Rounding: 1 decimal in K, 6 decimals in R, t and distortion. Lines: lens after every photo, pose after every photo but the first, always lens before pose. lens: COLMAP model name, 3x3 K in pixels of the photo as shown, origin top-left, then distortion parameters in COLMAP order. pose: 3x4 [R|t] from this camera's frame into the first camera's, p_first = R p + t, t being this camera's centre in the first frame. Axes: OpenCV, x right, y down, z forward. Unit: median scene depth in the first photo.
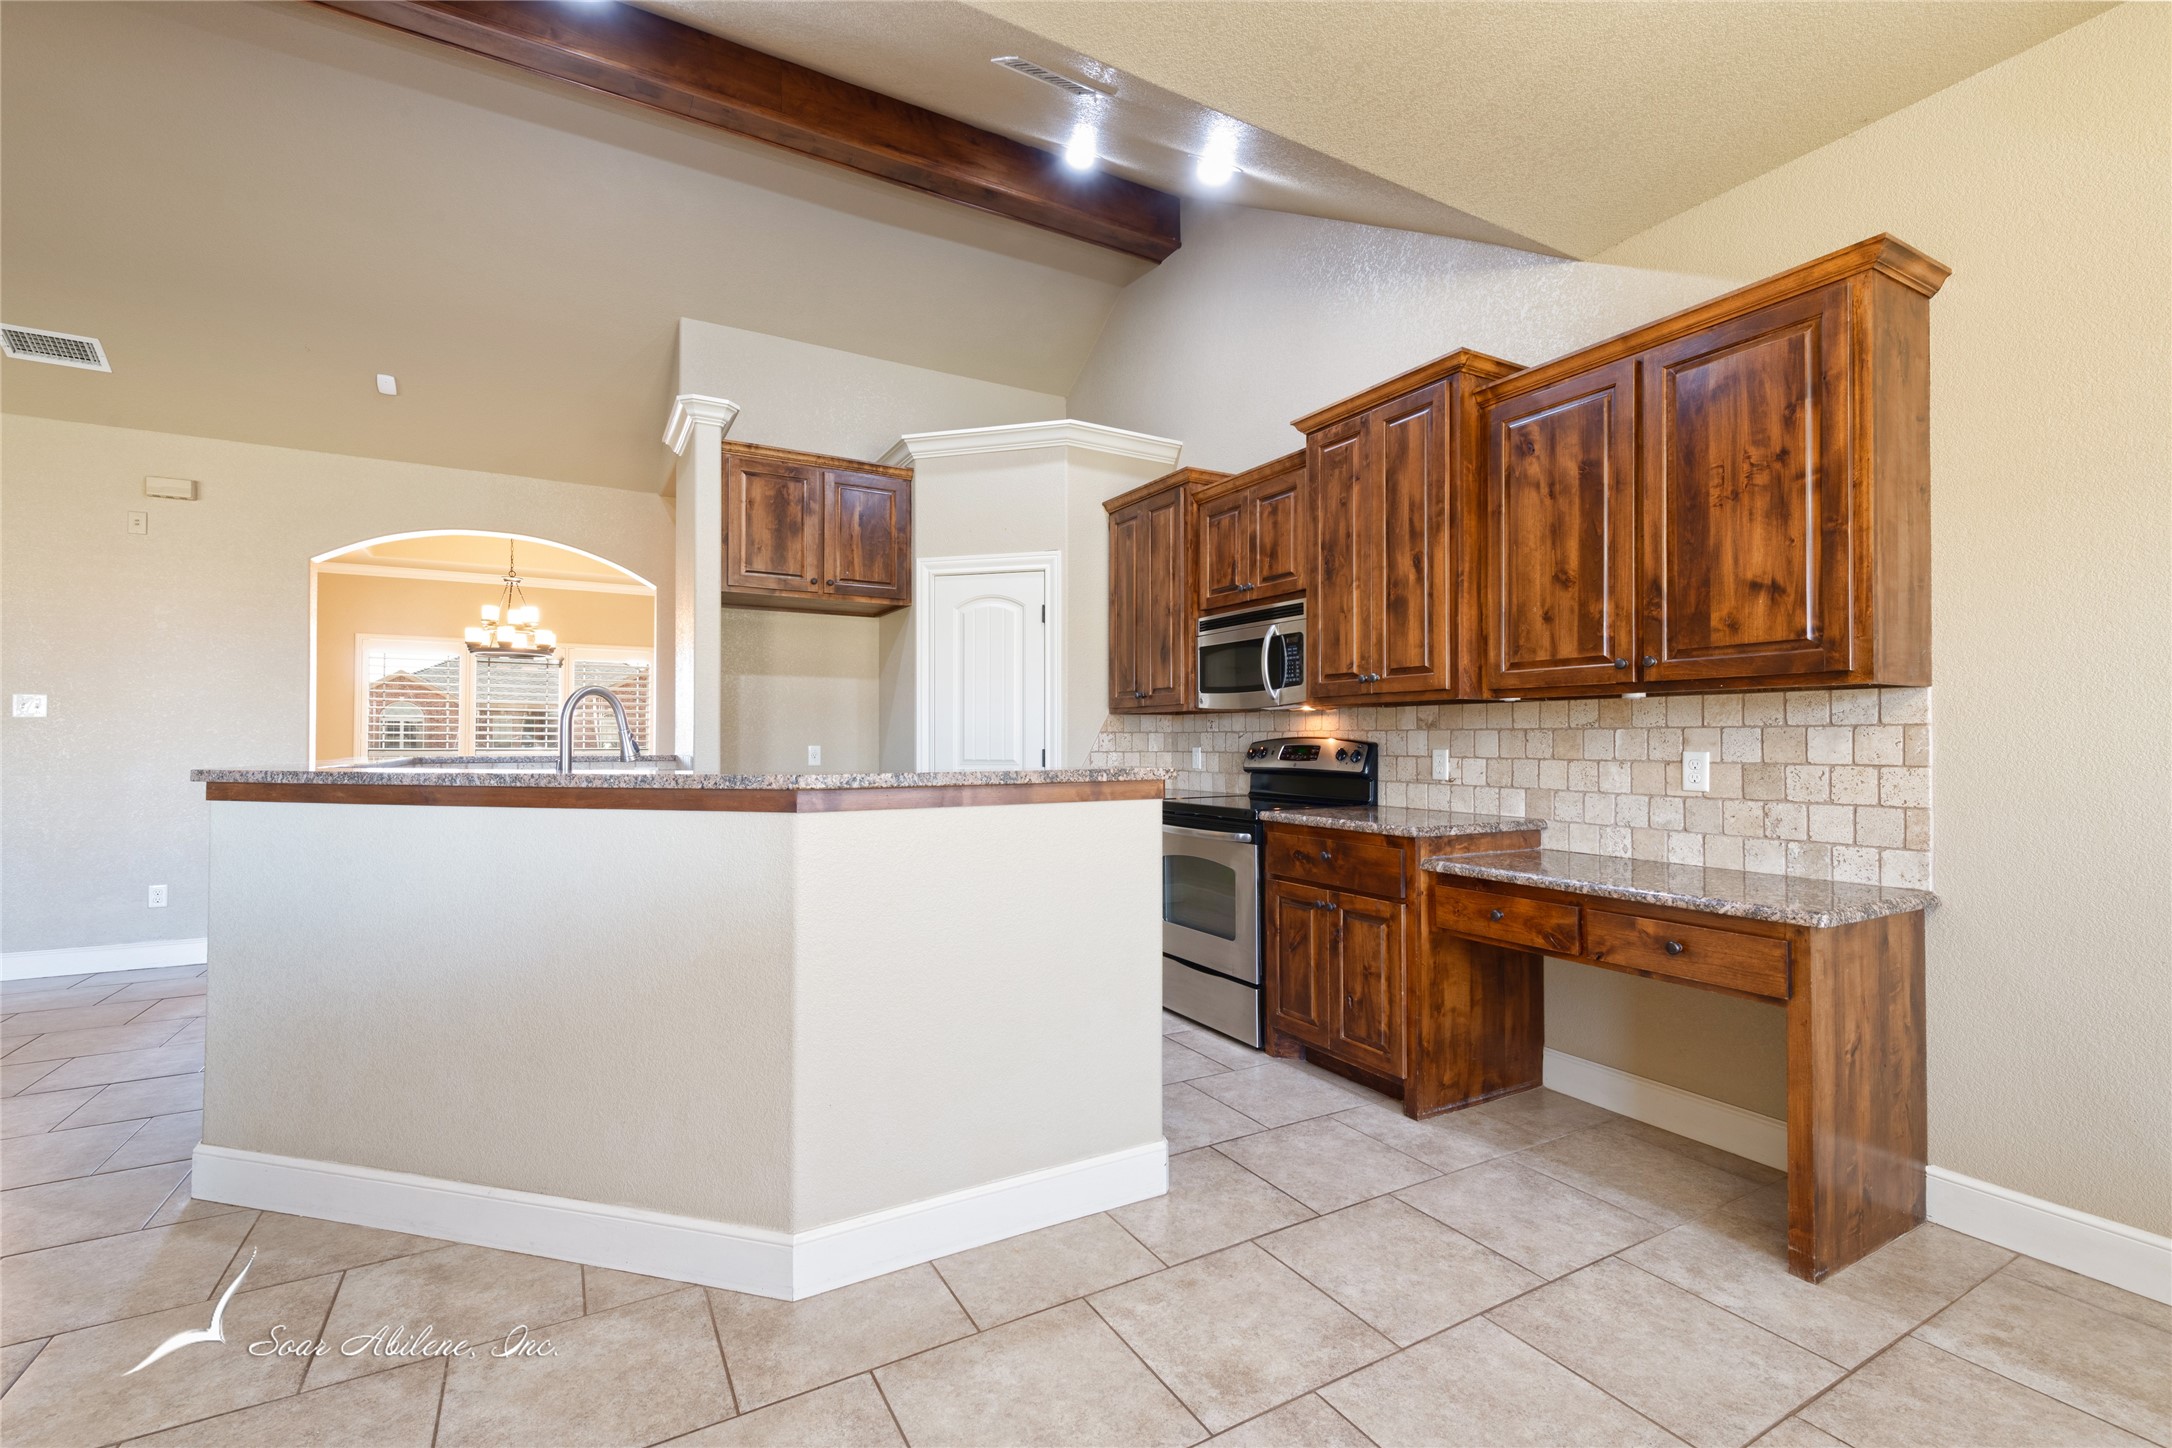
lens RADIAL K [[929.5, 0, 1084.7], [0, 929.5, 727.9], [0, 0, 1]] dist [0.017119, -0.007405]
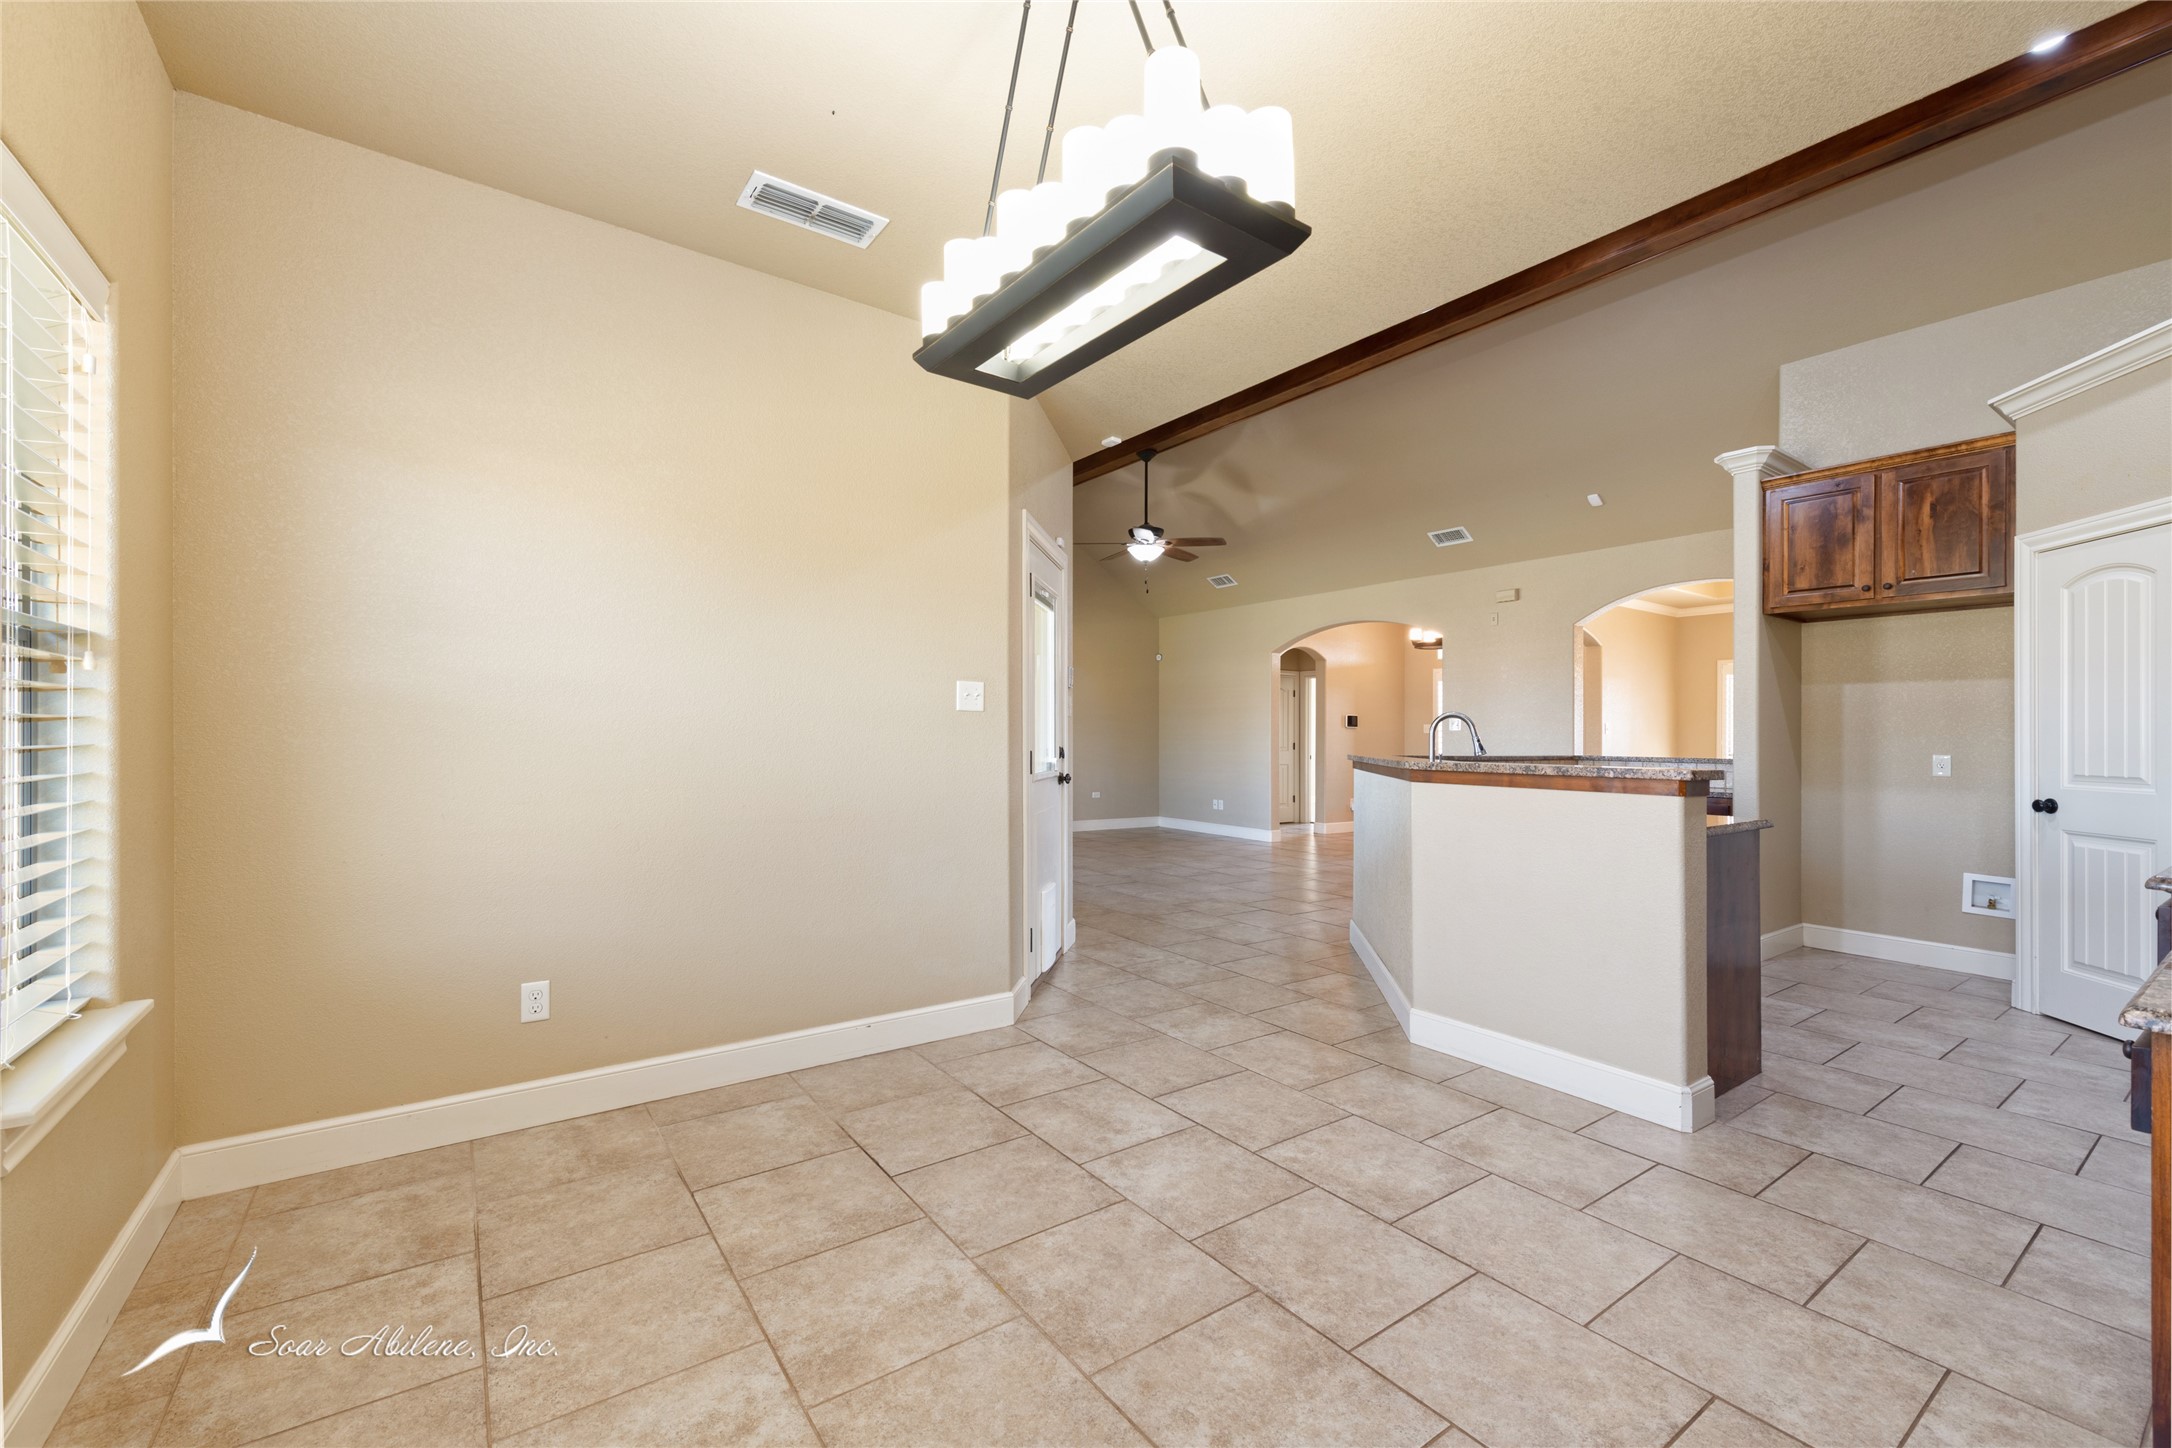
lens RADIAL K [[884.9, 0, 1086.4], [0, 884.9, 730.5], [0, 0, 1]] dist [0.004940, -0.000379]
pose [[0.103106, -0.006925, -0.994646, 0.981927], [0.001902, 0.999975, -0.006765, -0.000024], [0.994669, -0.001194, 0.103117, 0.122023]]
